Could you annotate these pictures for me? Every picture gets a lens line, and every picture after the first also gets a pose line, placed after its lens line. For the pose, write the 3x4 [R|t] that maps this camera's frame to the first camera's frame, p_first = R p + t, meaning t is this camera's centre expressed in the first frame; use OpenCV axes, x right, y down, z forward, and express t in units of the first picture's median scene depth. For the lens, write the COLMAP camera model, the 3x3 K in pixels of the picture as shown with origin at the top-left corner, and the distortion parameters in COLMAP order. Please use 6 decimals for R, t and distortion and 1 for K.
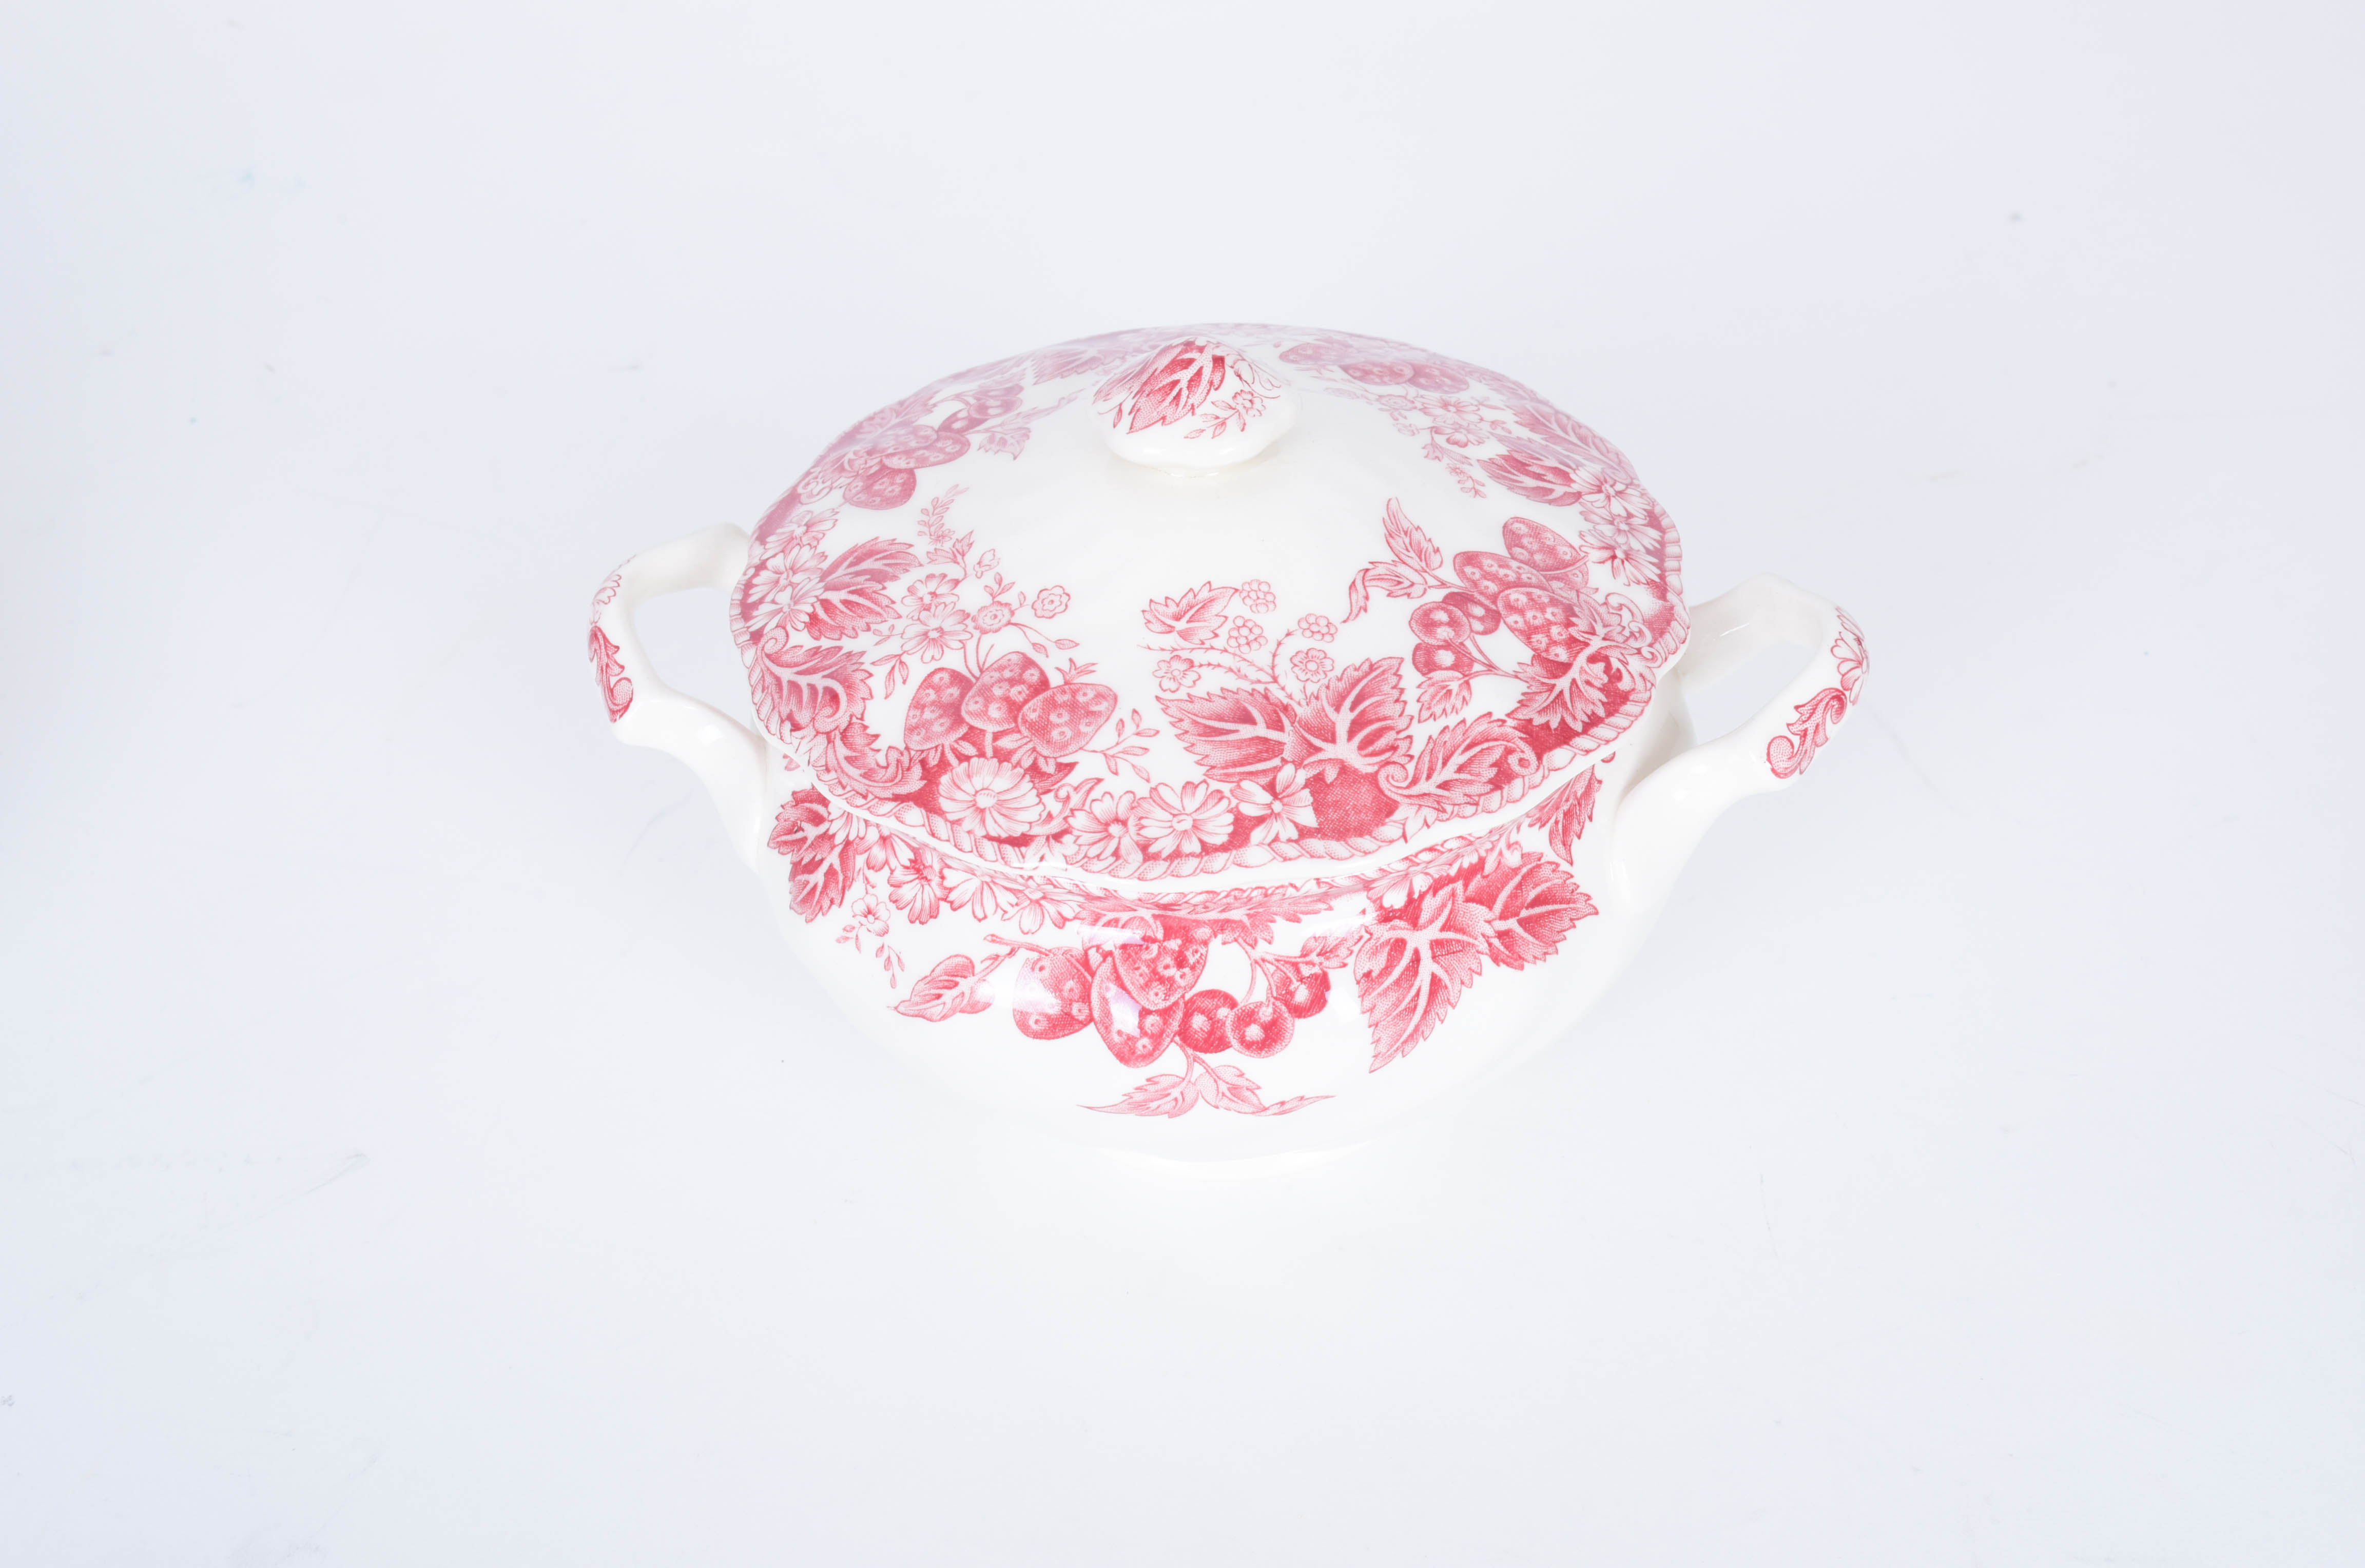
lens RADIAL K [[3044.7, 0, 1185.9], [0, 3044.7, 778.3], [0, 0, 1]] dist [-0.016381, 0.000000]
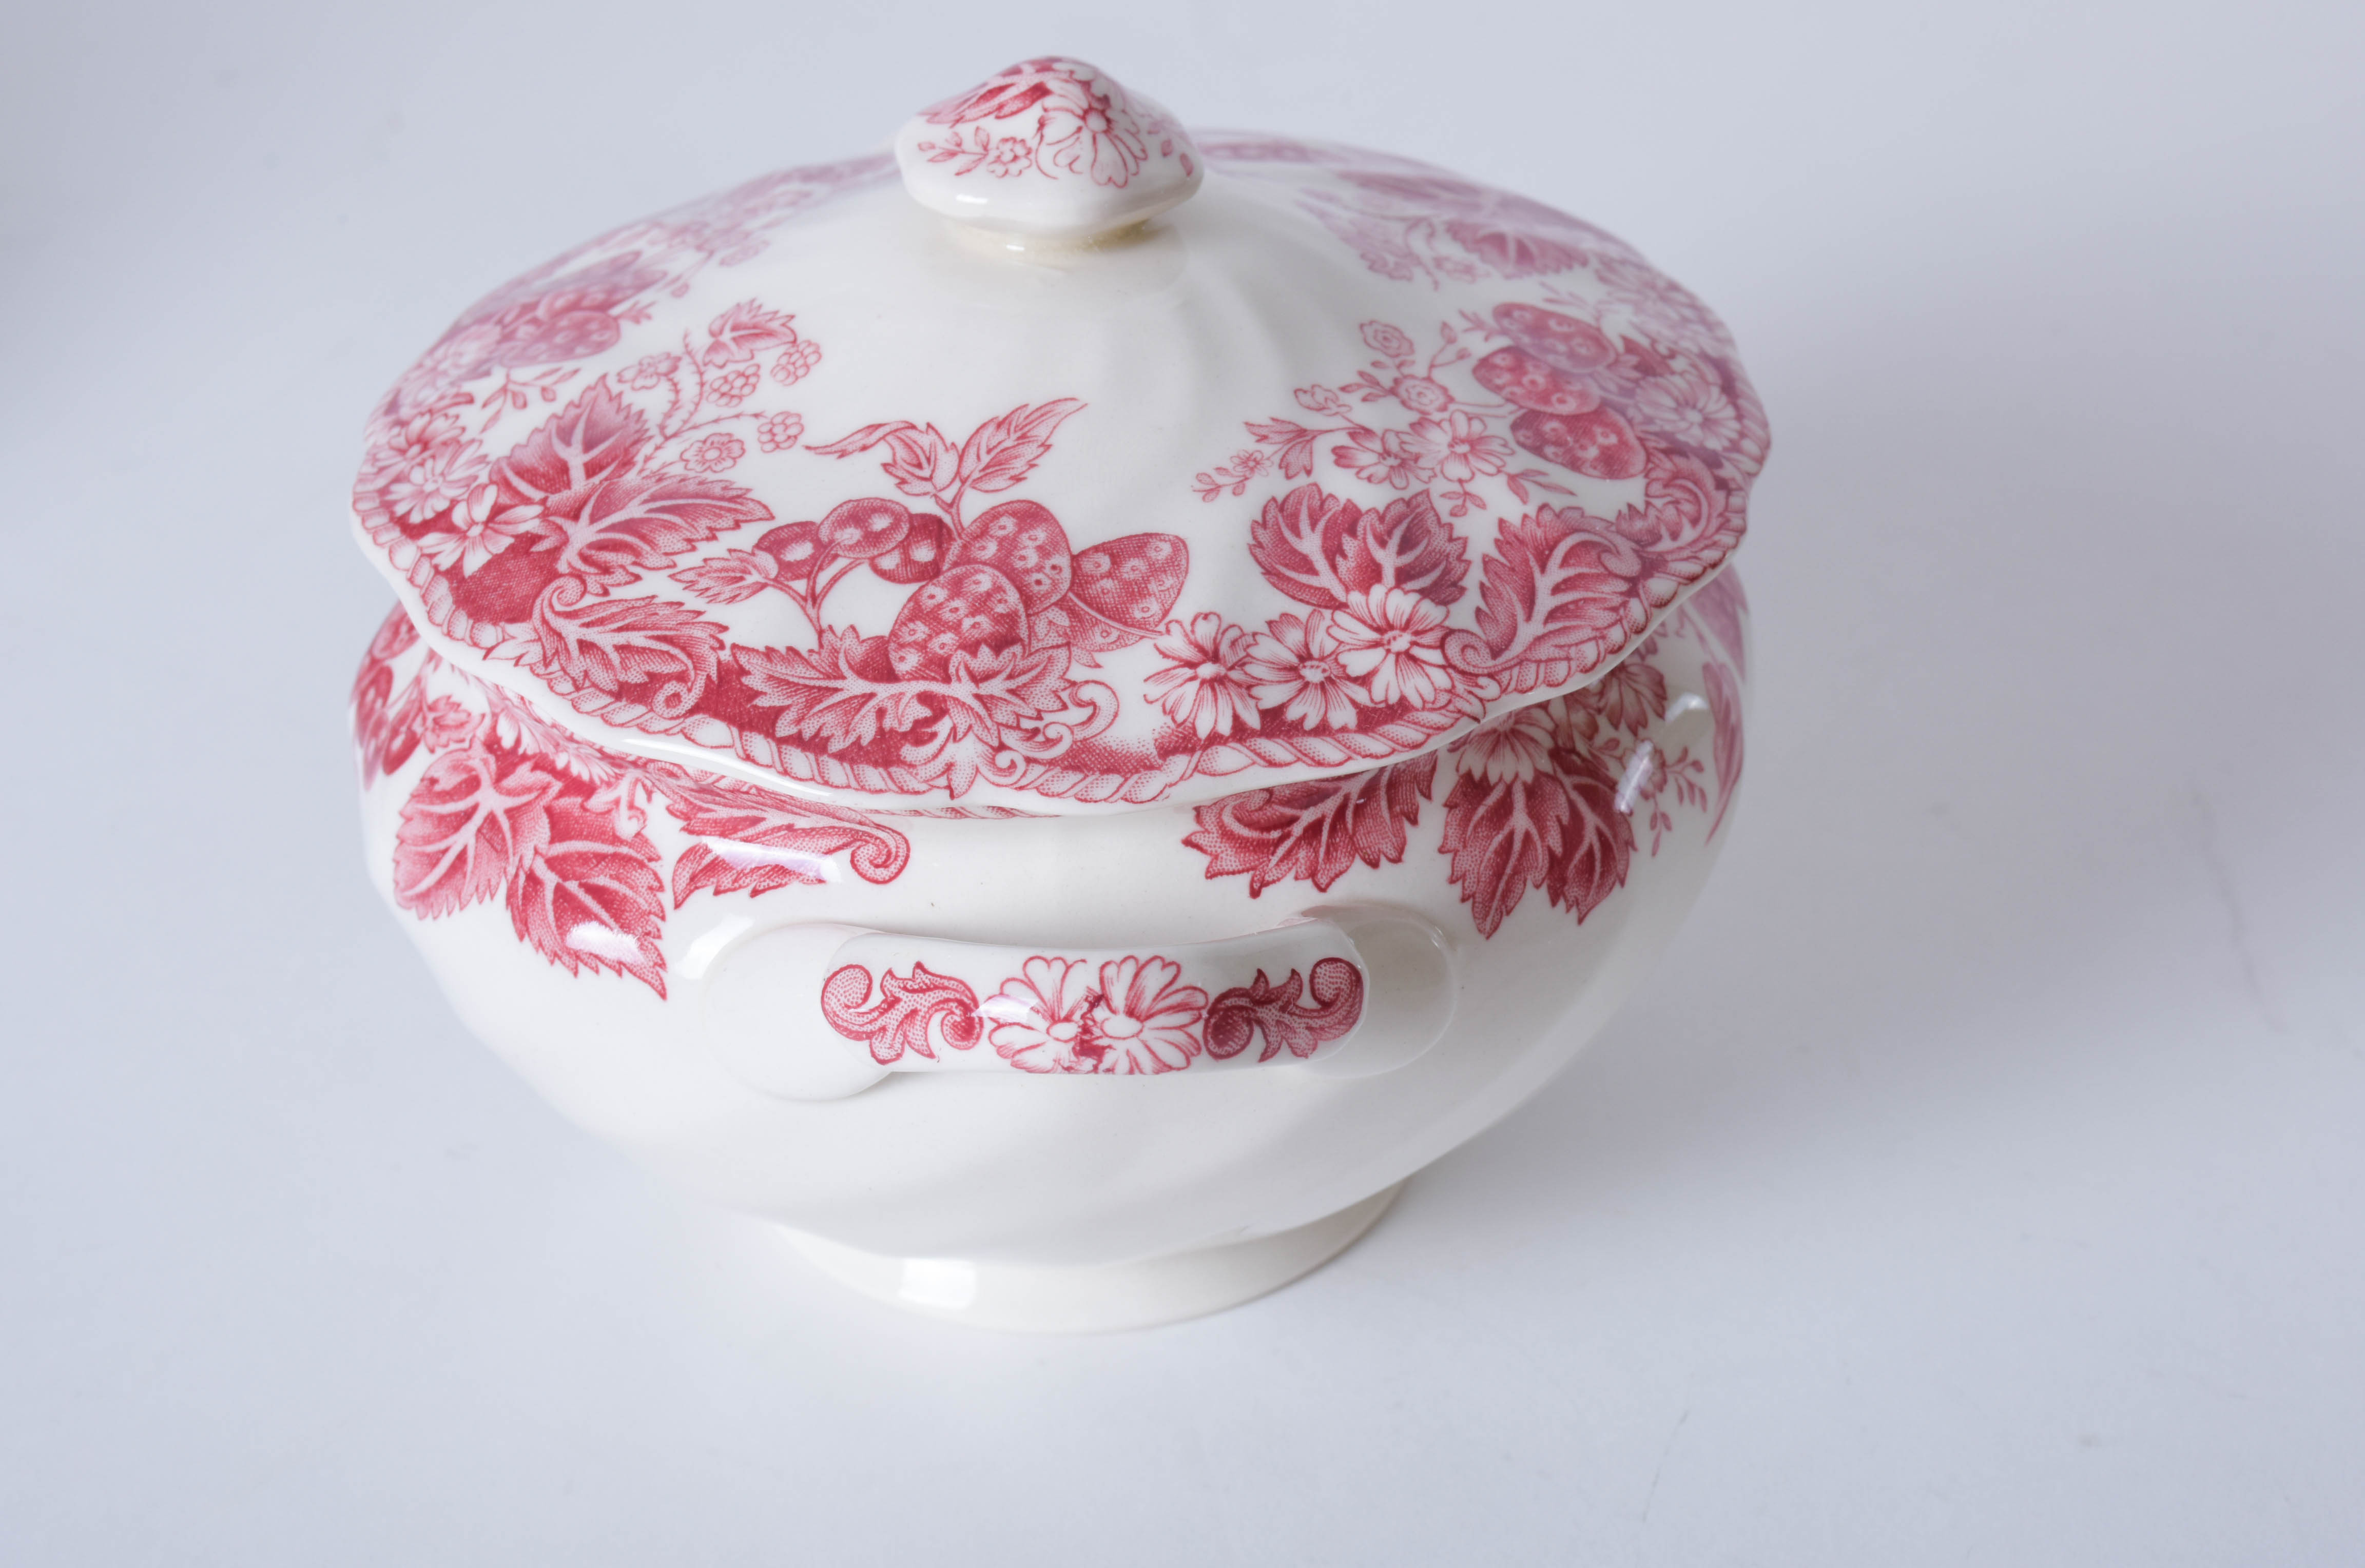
lens RADIAL K [[4117.5, 0, 1183.2], [0, 4117.5, 782.7], [0, 0, 1]] dist [-0.025191, 0.000000]
pose [[0.349236, 0.535407, -0.769008, 0.830103], [-0.580242, 0.767973, 0.271176, -0.292391], [0.735767, 0.351507, 0.578870, 0.552465]]
